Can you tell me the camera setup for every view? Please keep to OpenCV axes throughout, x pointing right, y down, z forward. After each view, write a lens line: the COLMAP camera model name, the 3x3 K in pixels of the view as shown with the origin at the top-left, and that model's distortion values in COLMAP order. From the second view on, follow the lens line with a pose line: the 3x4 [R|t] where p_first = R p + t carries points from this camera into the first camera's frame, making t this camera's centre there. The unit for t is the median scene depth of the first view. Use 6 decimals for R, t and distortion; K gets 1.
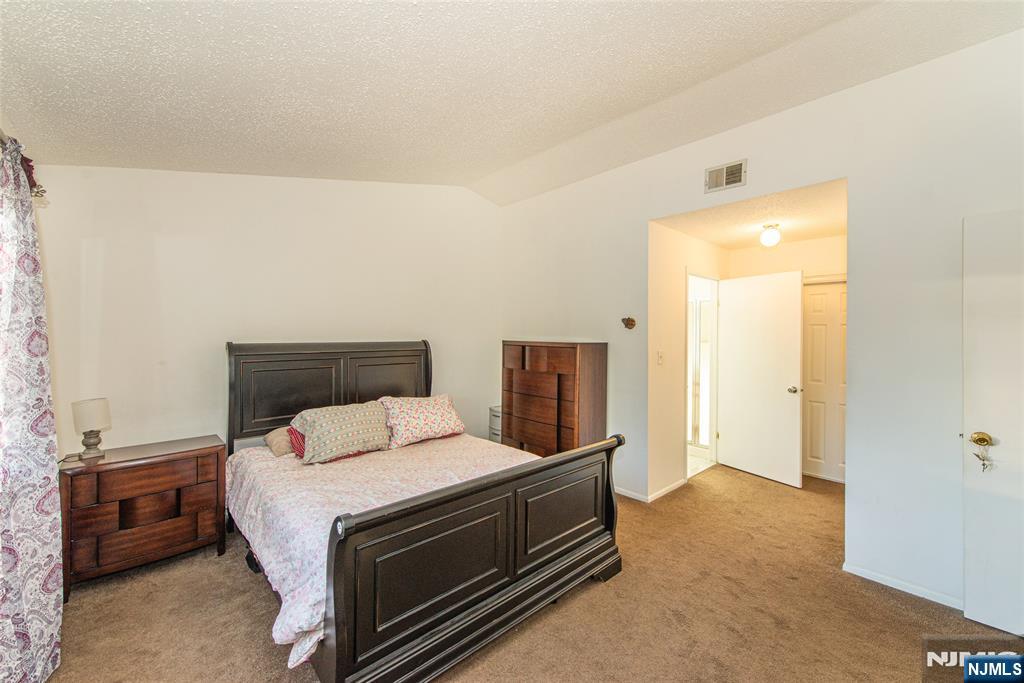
lens RADIAL K [[401.3, 0, 511.1], [0, 401.3, 335.8], [0, 0, 1]] dist [0.001379, -0.002075]
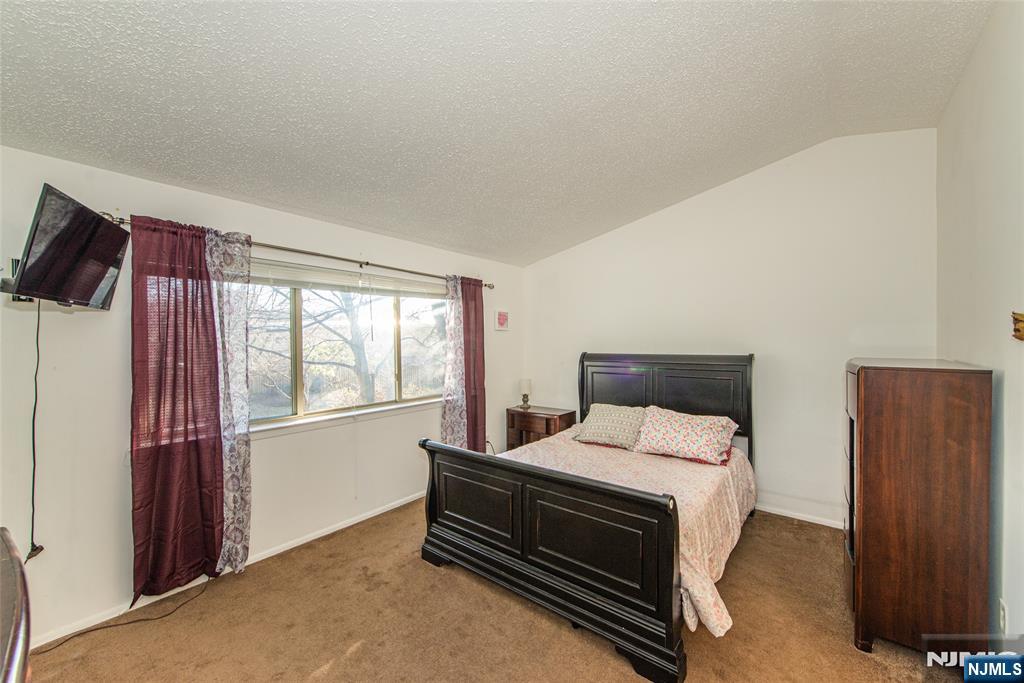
lens RADIAL K [[401.3, 0, 511.1], [0, 401.3, 343.7], [0, 0, 1]] dist [0.001379, -0.002075]
pose [[0.156735, 0.003006, -0.987636, 0.913524], [-0.001951, 0.999994, 0.002734, -0.020974], [0.987639, 0.001499, 0.156740, 0.609133]]
